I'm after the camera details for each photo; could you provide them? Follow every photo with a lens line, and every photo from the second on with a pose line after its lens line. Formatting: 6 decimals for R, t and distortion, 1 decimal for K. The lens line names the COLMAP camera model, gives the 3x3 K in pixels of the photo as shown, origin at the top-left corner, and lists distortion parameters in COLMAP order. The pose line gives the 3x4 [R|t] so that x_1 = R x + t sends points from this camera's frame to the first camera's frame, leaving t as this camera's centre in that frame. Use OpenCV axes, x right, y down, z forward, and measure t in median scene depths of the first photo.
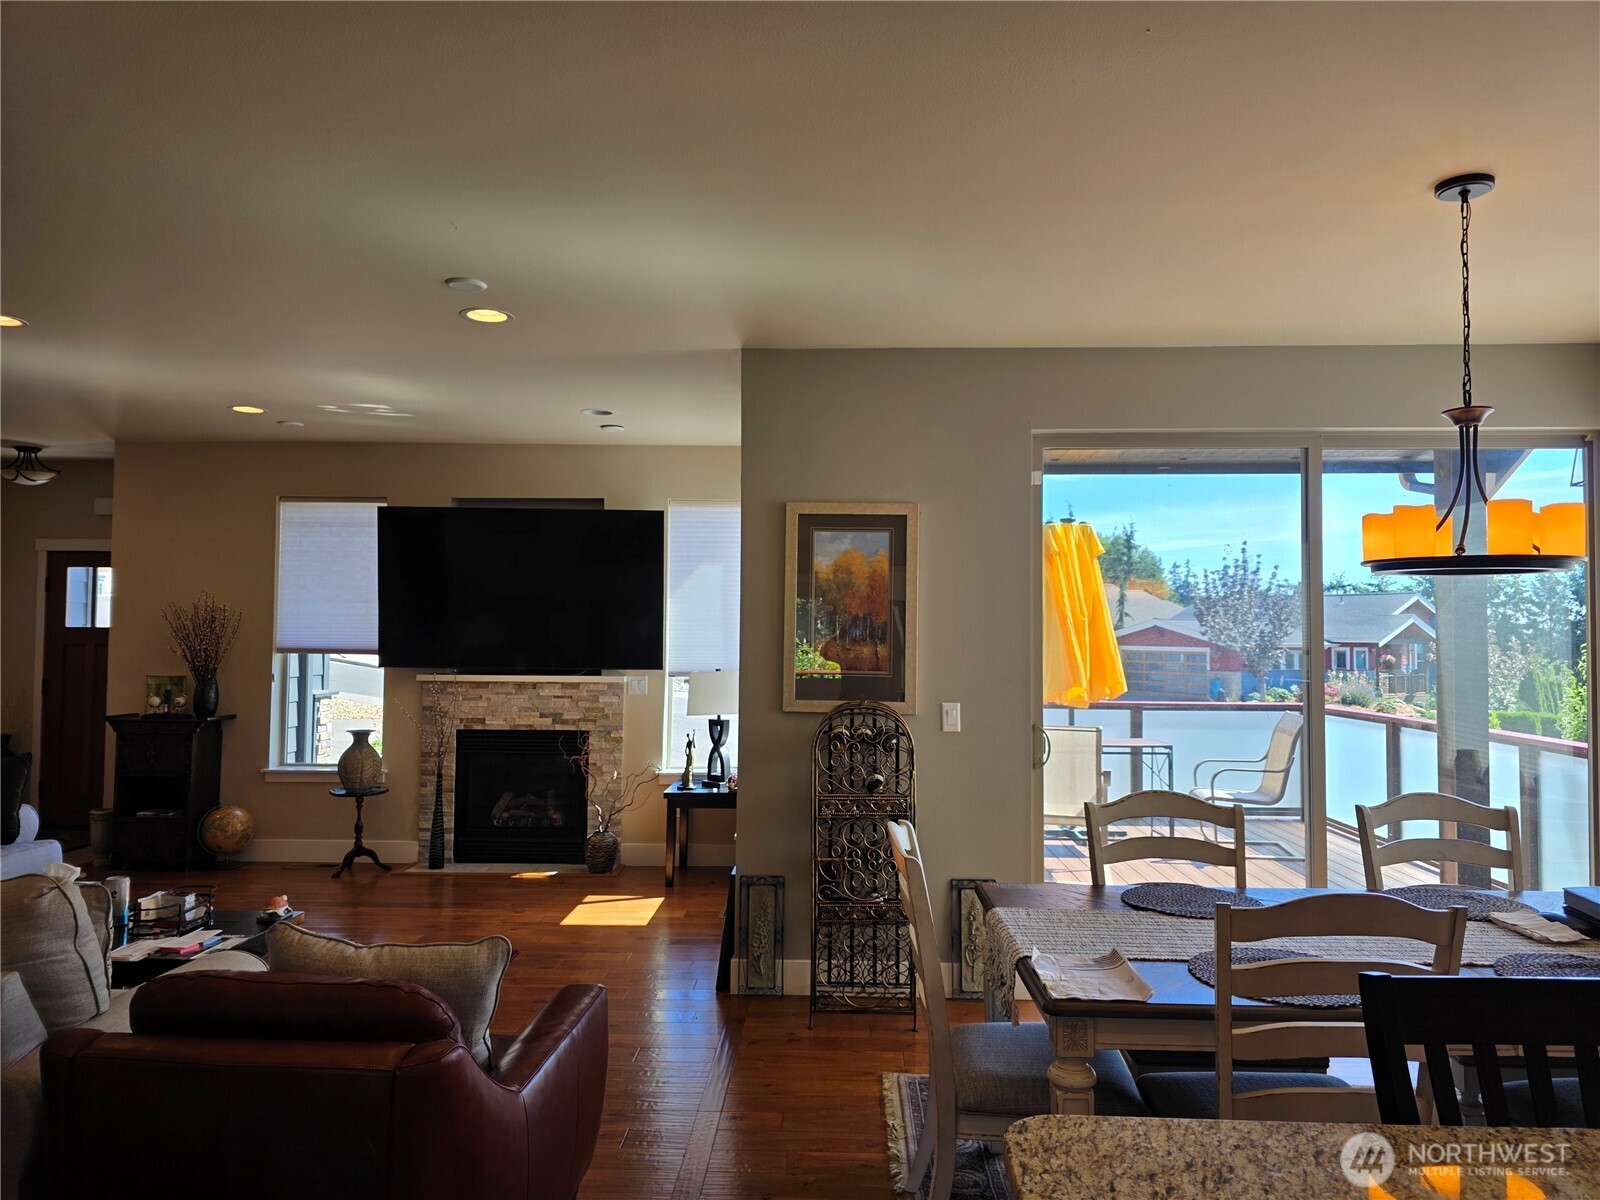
lens RADIAL K [[1079.5, 0, 808.3], [0, 1079.5, 593.3], [0, 0, 1]] dist [0.050169, -0.037493]
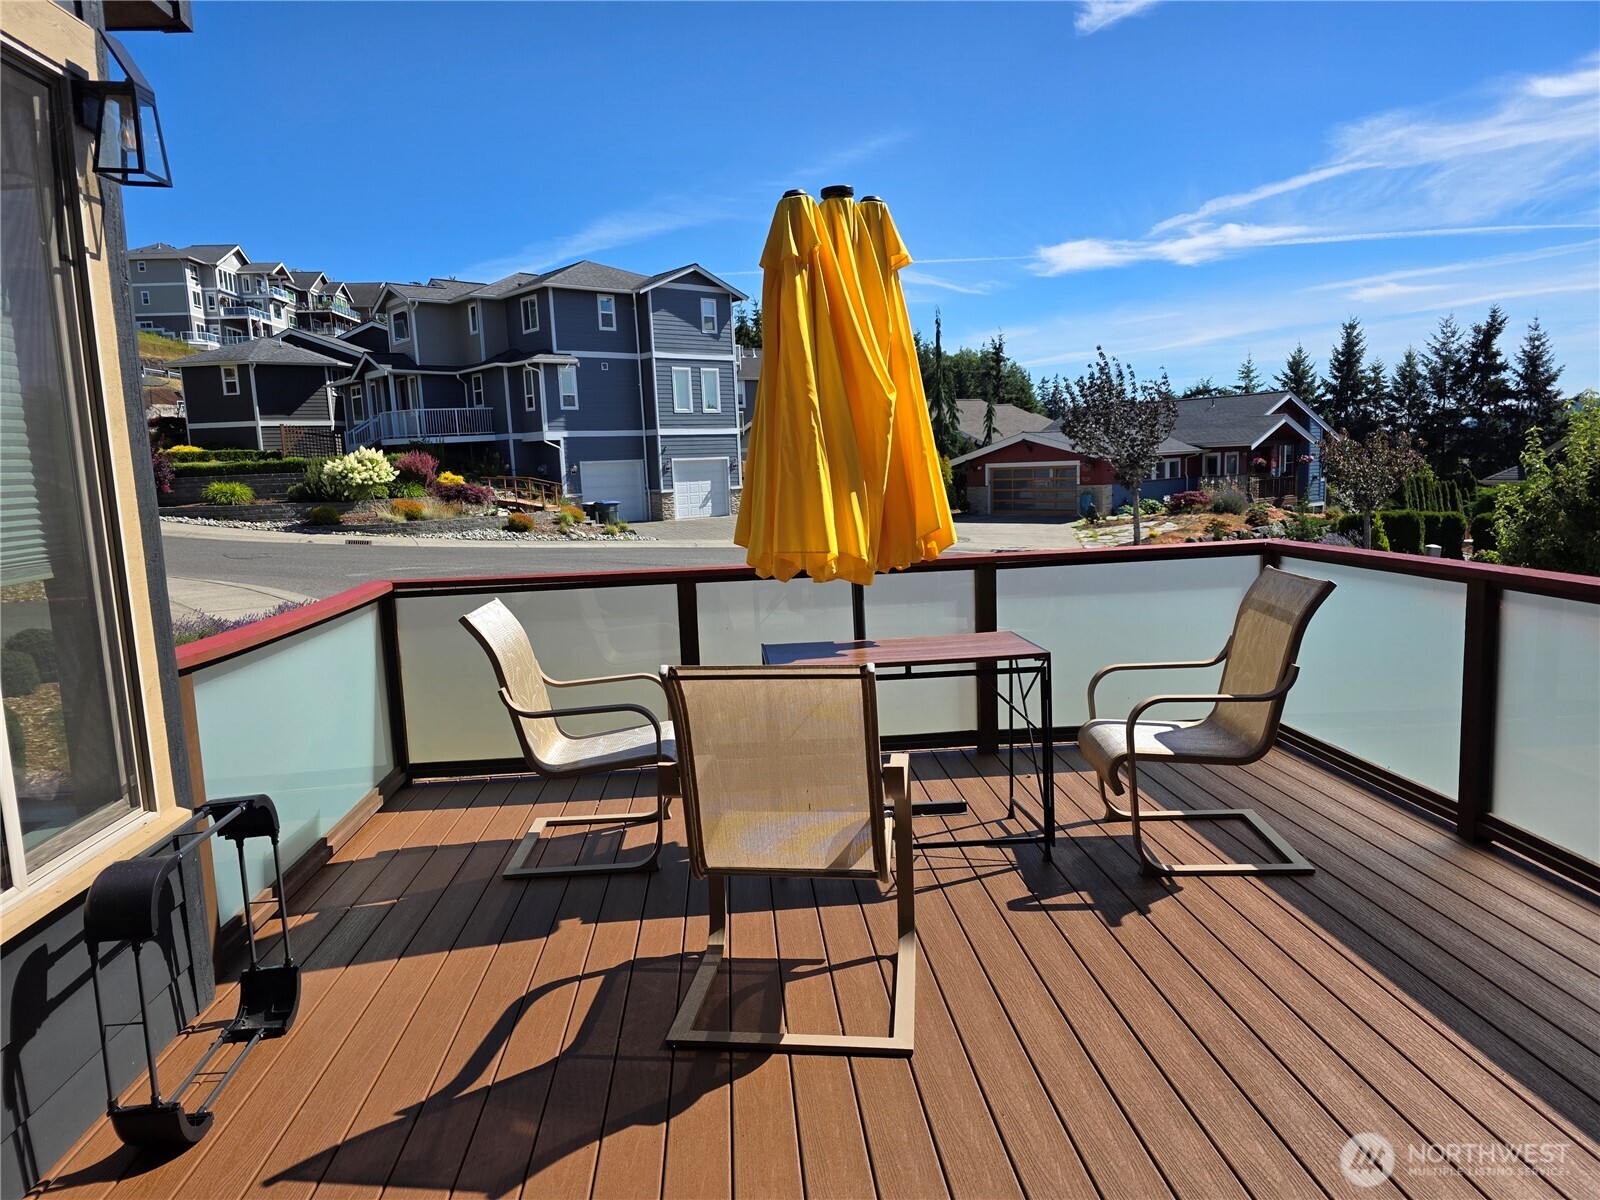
lens RADIAL K [[1079.5, 0, 785.7], [0, 1079.5, 607.3], [0, 0, 1]] dist [0.050169, -0.037493]
pose [[0.994430, -0.059799, 0.086791, 0.175192], [0.044396, 0.984504, 0.169648, 0.031878], [-0.095591, -0.164850, 0.981676, 0.534342]]
